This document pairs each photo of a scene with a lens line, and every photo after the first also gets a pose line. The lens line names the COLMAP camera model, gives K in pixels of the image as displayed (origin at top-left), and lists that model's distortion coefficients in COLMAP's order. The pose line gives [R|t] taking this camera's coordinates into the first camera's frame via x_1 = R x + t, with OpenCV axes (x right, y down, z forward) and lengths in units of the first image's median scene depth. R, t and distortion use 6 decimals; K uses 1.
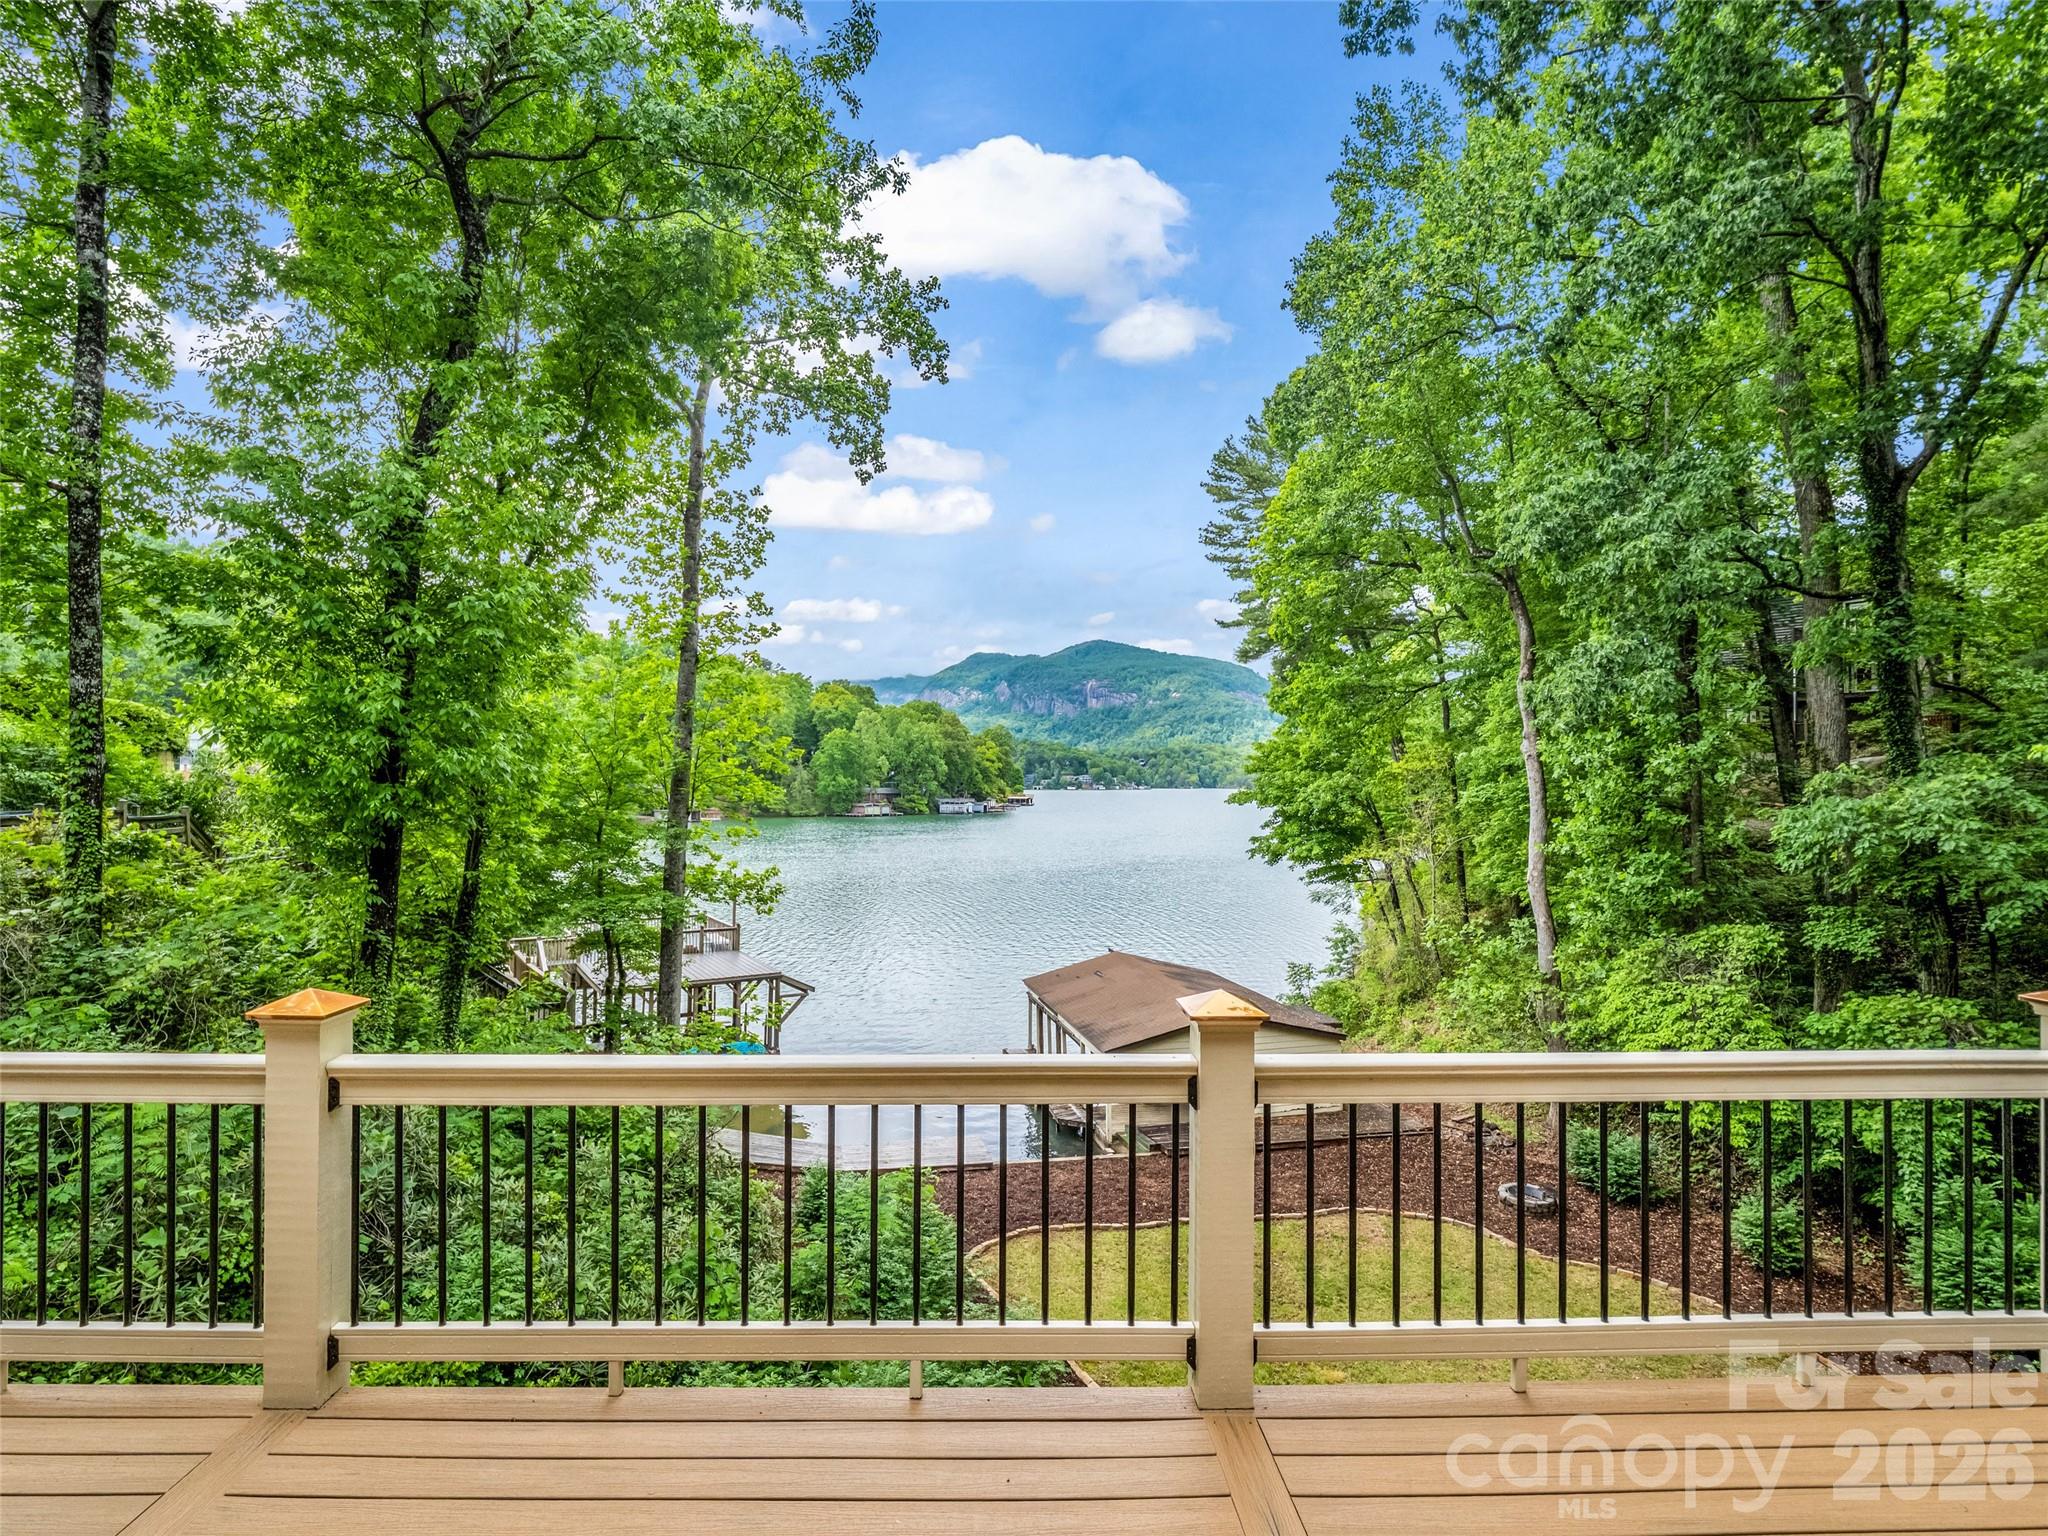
lens RADIAL K [[1018.1, 0, 976.2], [0, 1018.1, 781.0], [0, 0, 1]] dist [-0.012106, -0.001881]
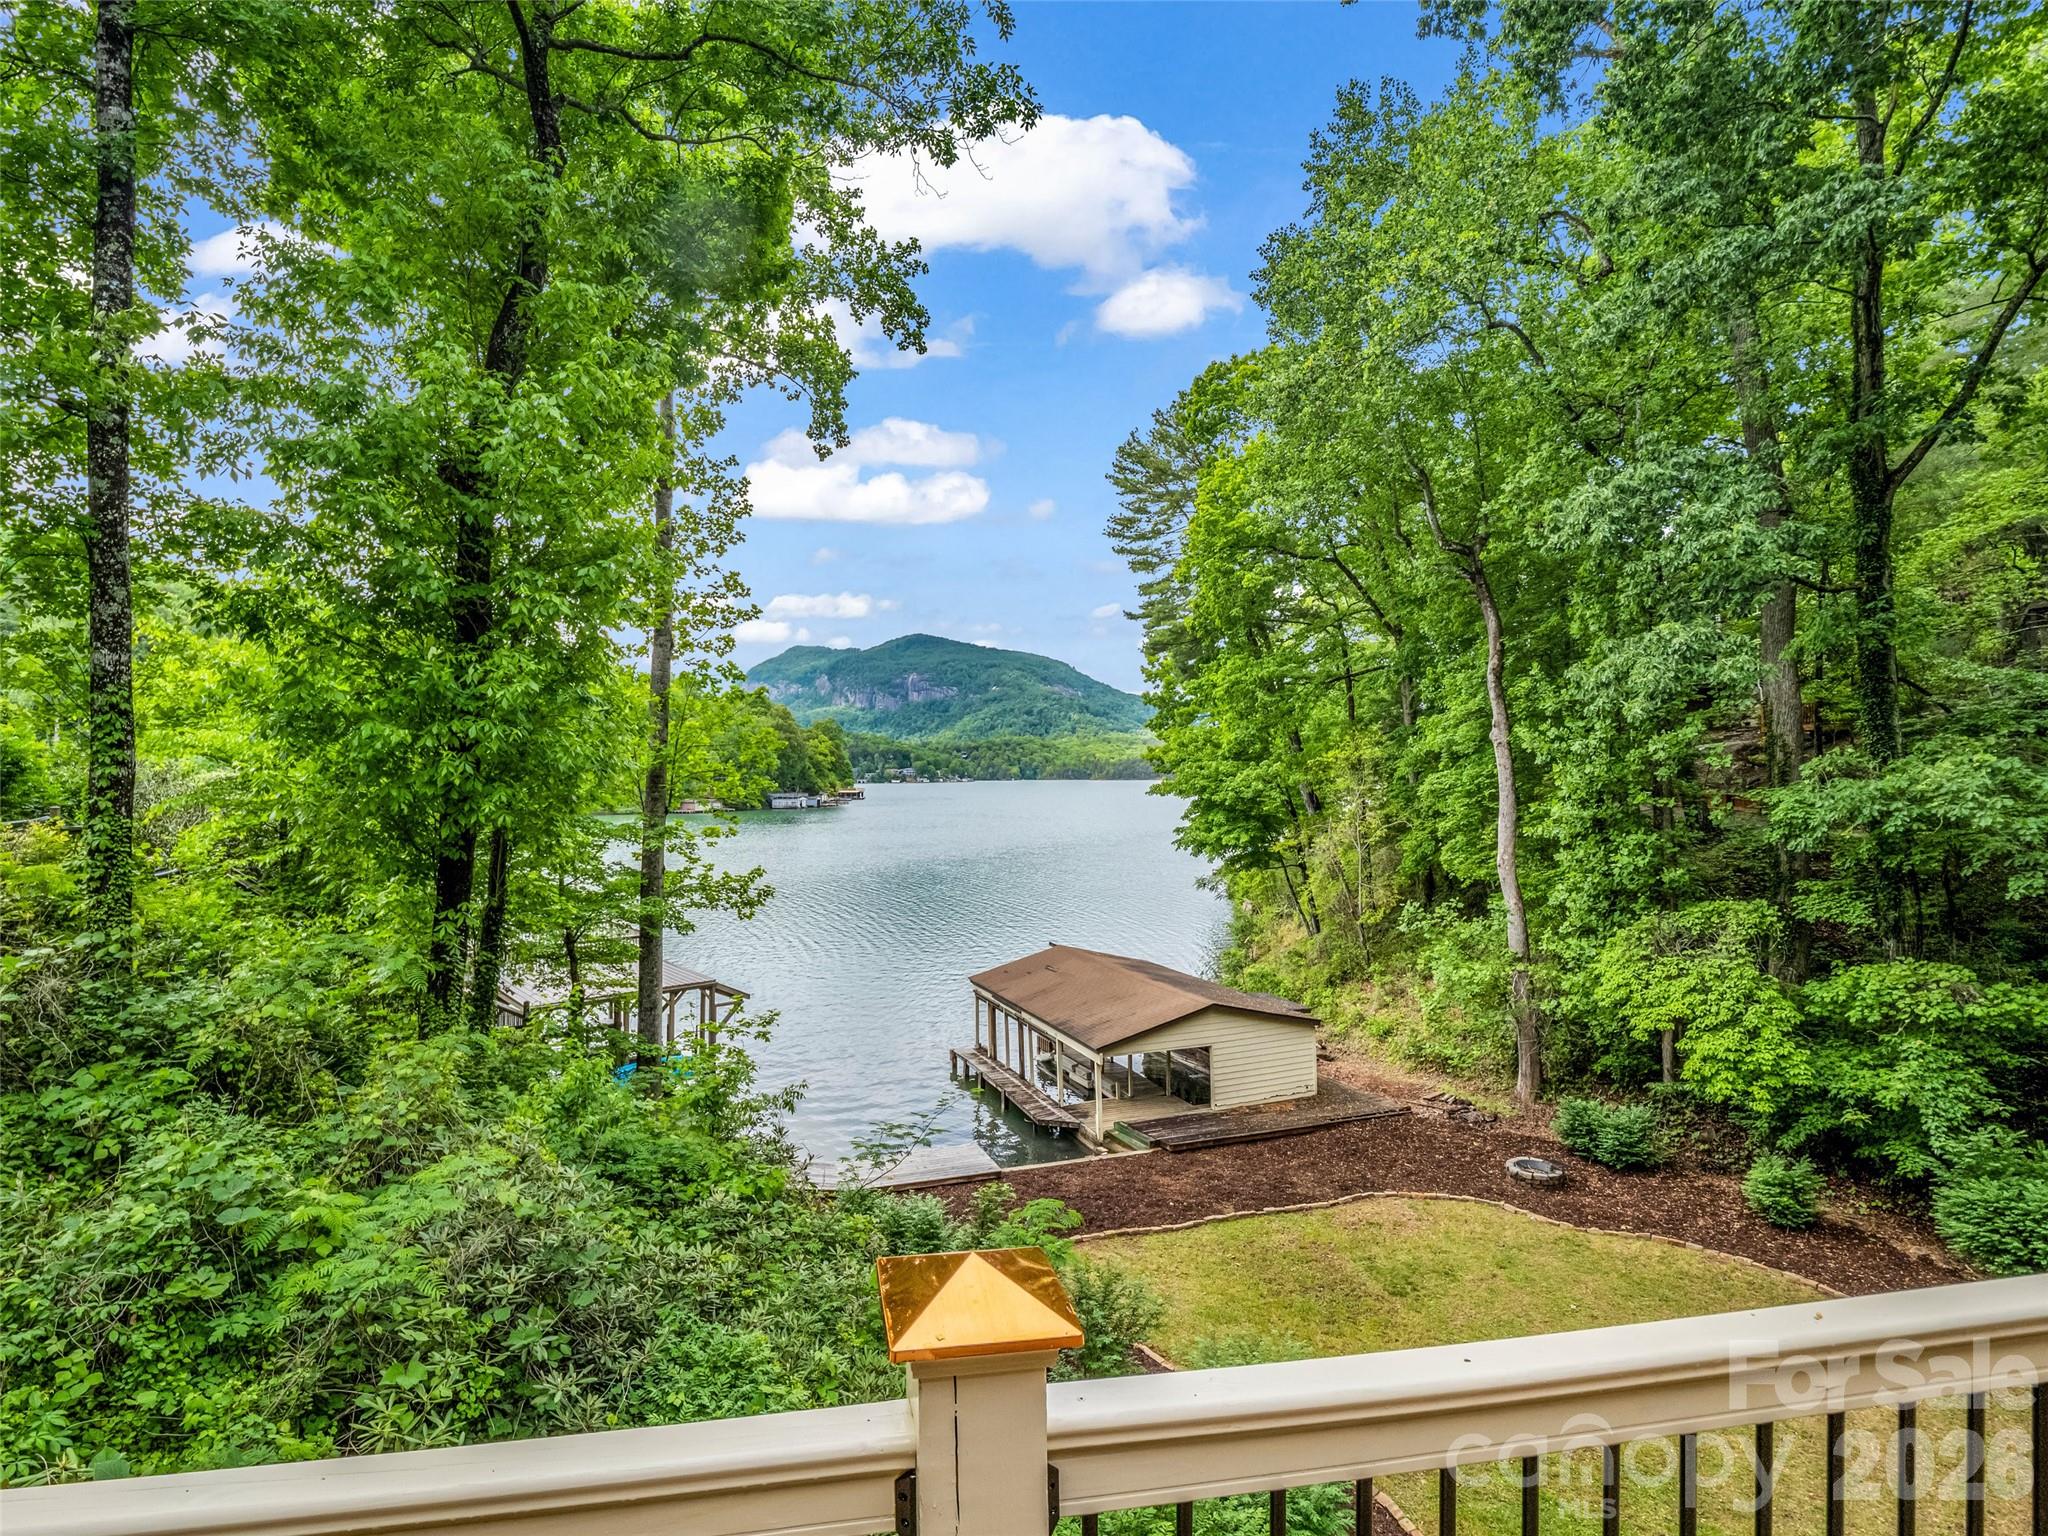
lens RADIAL K [[1032.9, 0, 1029.1], [0, 1032.9, 783.9], [0, 0, 1]] dist [-0.002239, -0.013437]
pose [[0.989163, -0.013116, 0.146234, -0.105606], [0.011696, 0.999876, 0.010571, 0.000095], [-0.146354, -0.008747, 0.989194, 0.037671]]
